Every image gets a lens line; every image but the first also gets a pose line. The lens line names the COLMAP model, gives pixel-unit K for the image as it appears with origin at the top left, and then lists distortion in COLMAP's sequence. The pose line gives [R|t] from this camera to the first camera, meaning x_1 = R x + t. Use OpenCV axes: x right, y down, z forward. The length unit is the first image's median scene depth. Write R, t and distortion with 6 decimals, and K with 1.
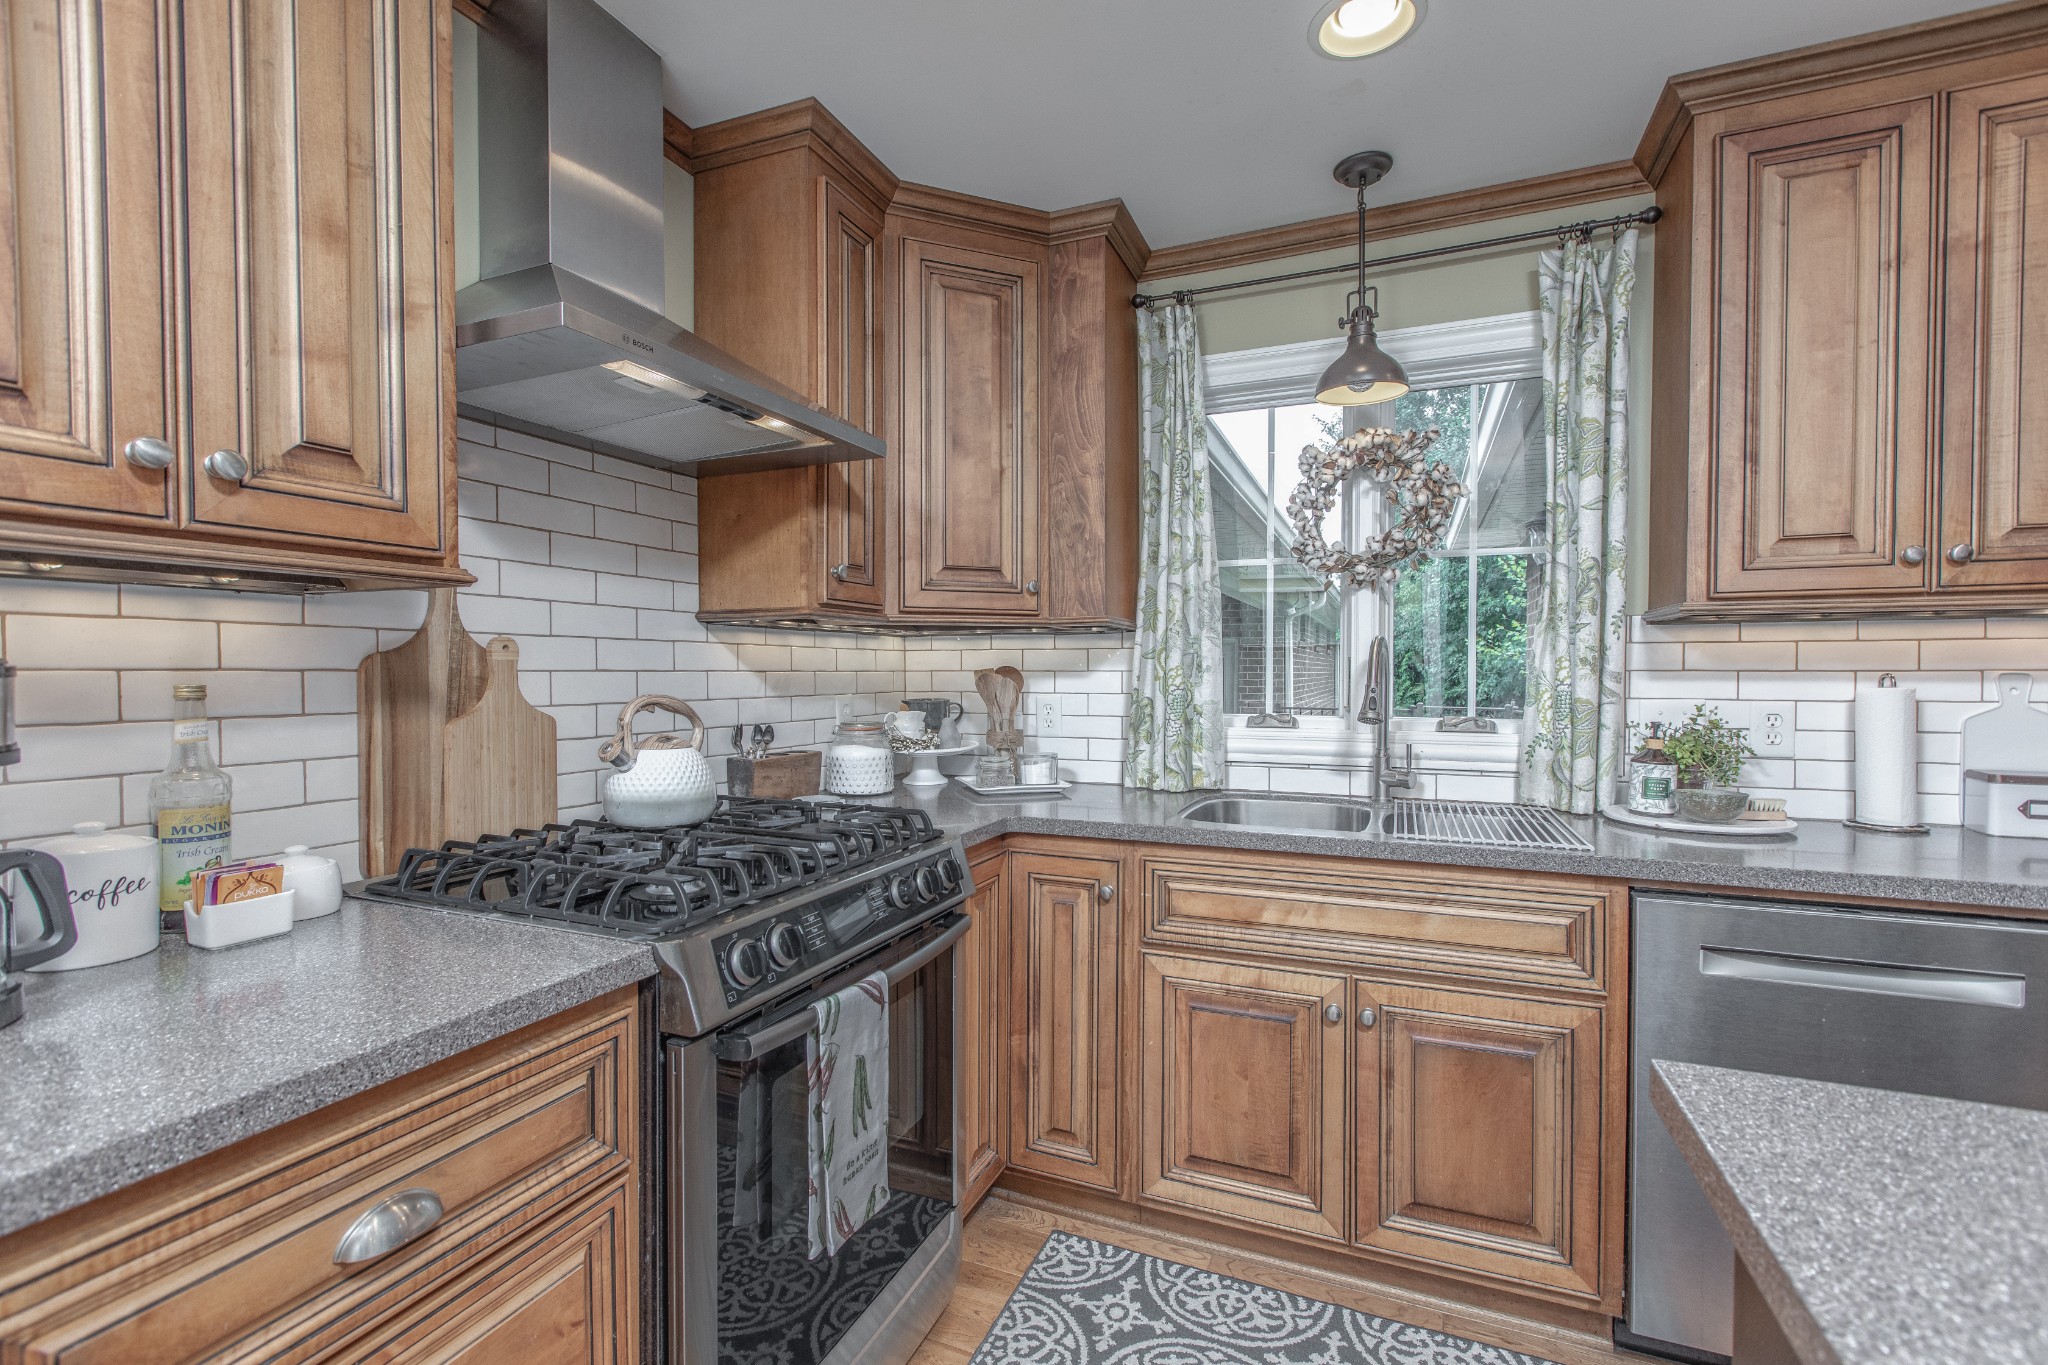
lens RADIAL K [[896.2, 0, 1033.8], [0, 896.2, 680.8], [0, 0, 1]] dist [-0.000946, -0.000579]
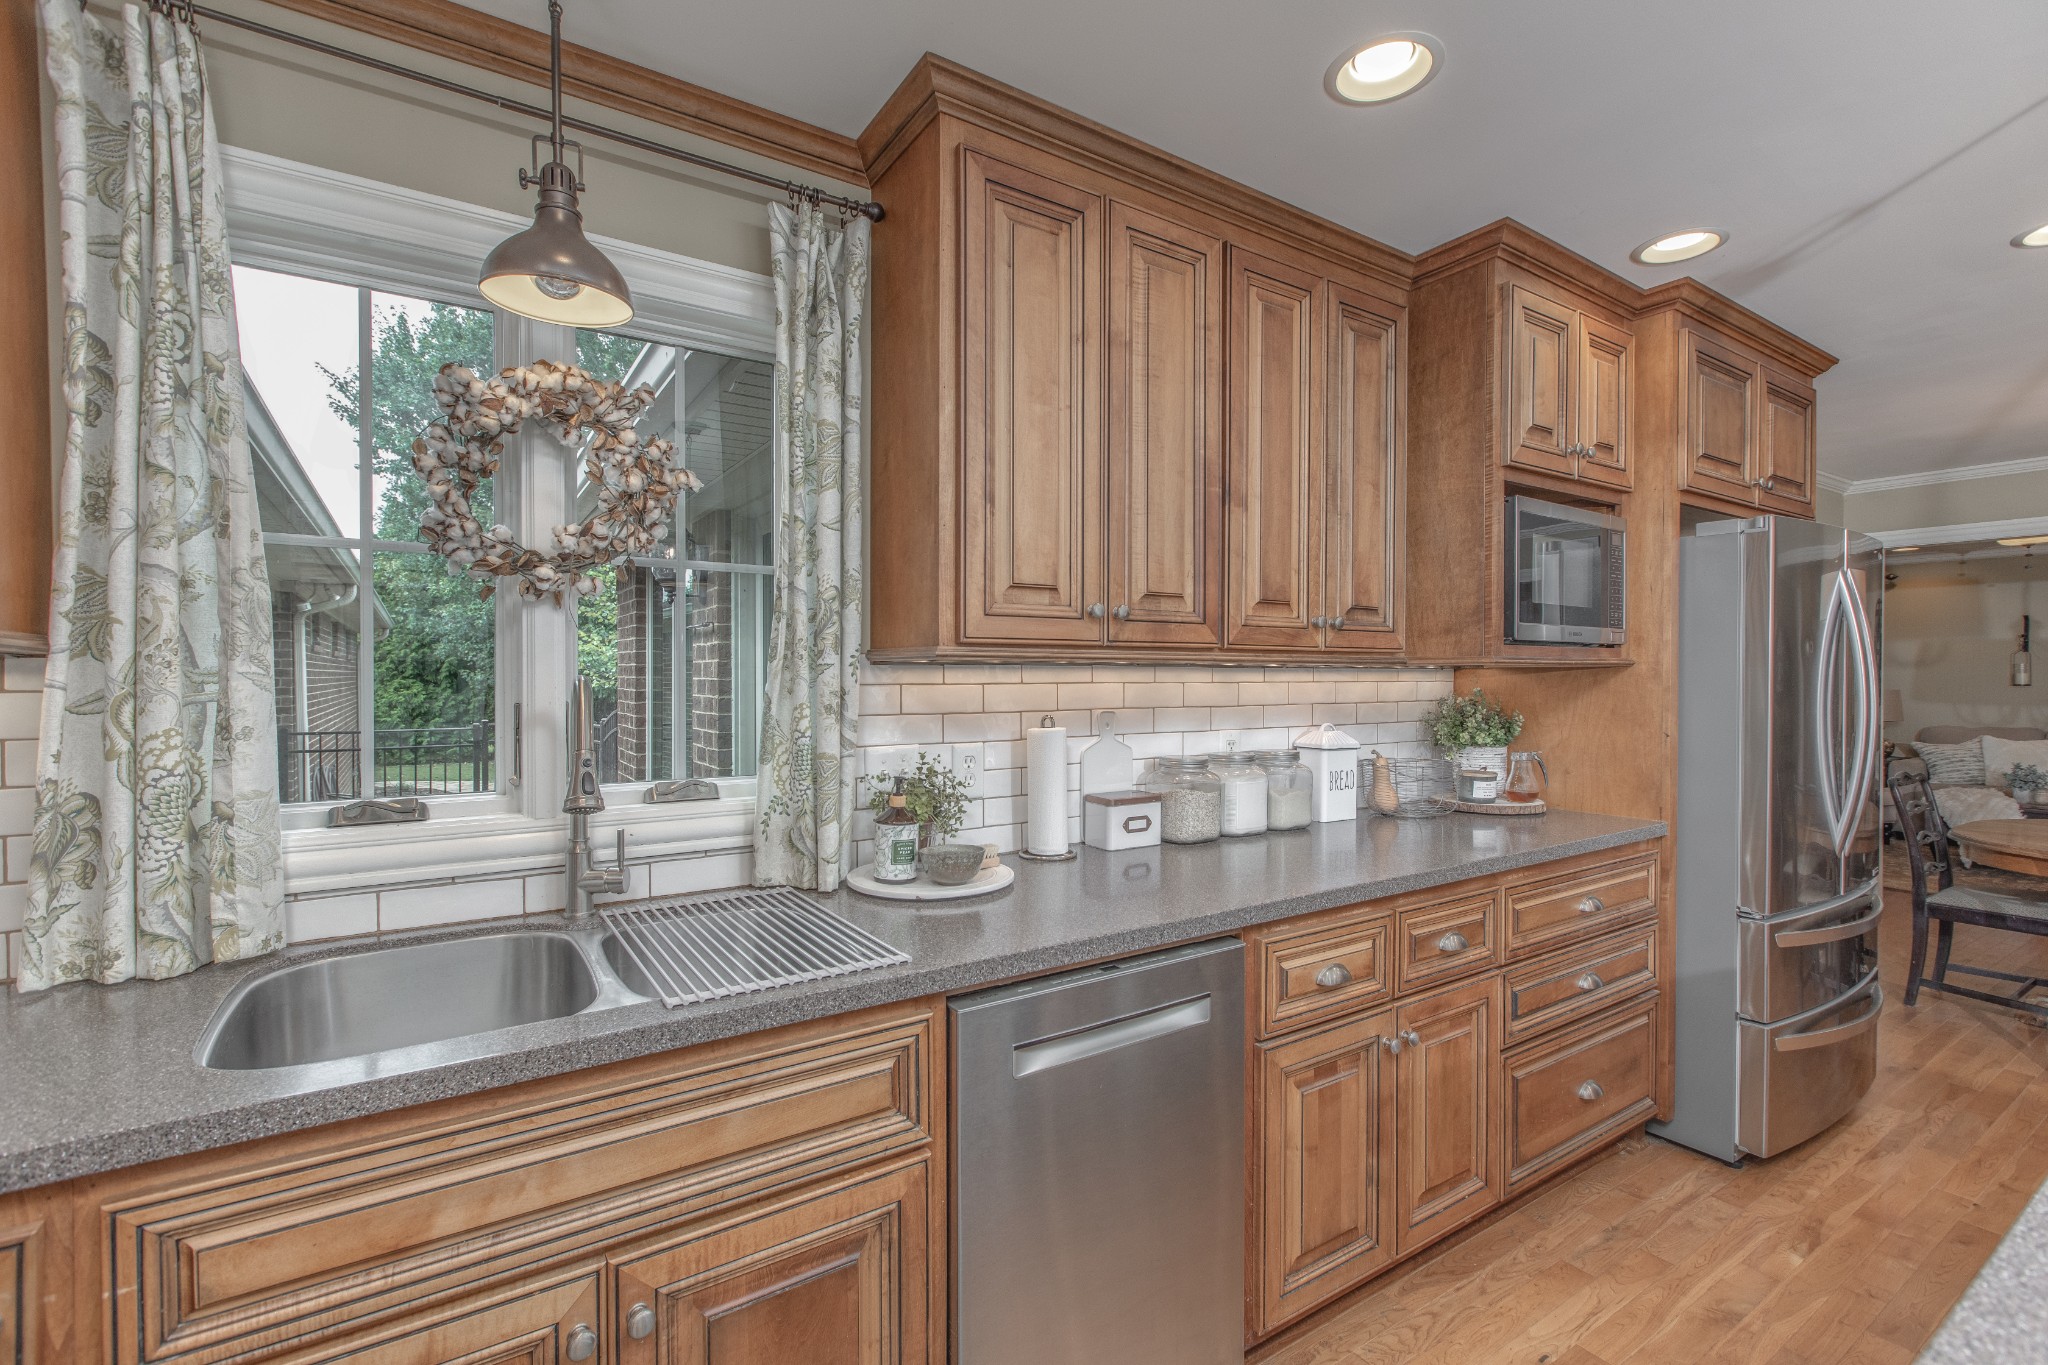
lens RADIAL K [[896.2, 0, 1004.5], [0, 896.2, 687.2], [0, 0, 1]] dist [-0.000946, -0.000579]
pose [[0.573725, -0.011065, 0.818973, 0.019695], [0.009149, 0.999933, 0.007100, -0.045705], [-0.818997, 0.003420, 0.573788, 0.372158]]
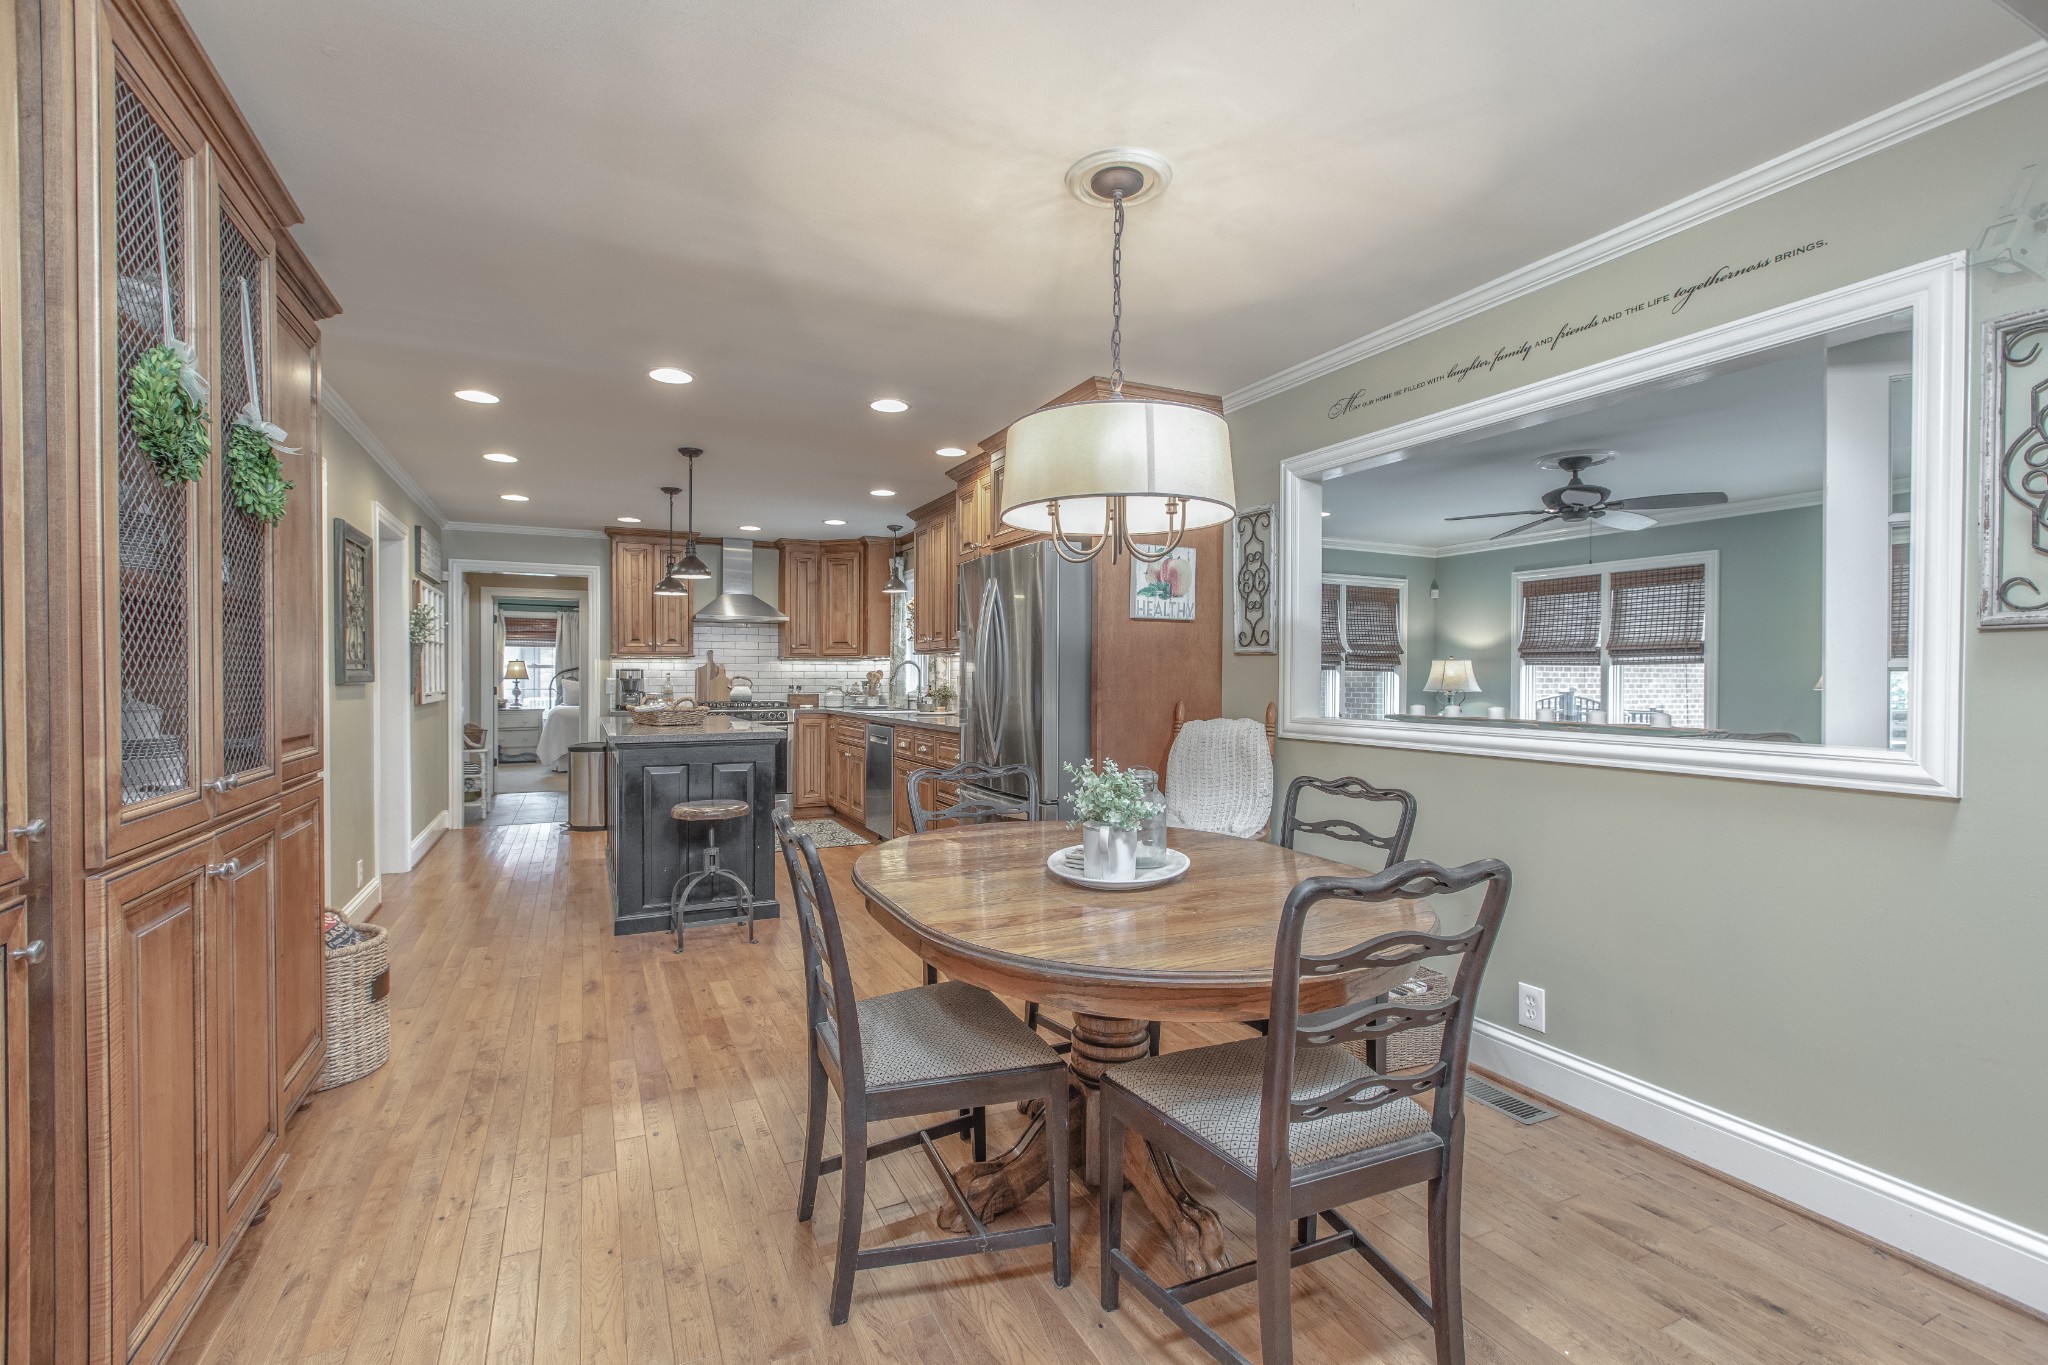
lens RADIAL K [[896.2, 0, 1035.6], [0, 896.2, 679.3], [0, 0, 1]] dist [-0.000946, -0.000579]
pose [[0.760056, 0.003272, -0.649850, 3.066140], [-0.008813, 0.999947, -0.005273, 0.036307], [0.649798, 0.009735, 0.760045, -1.295330]]
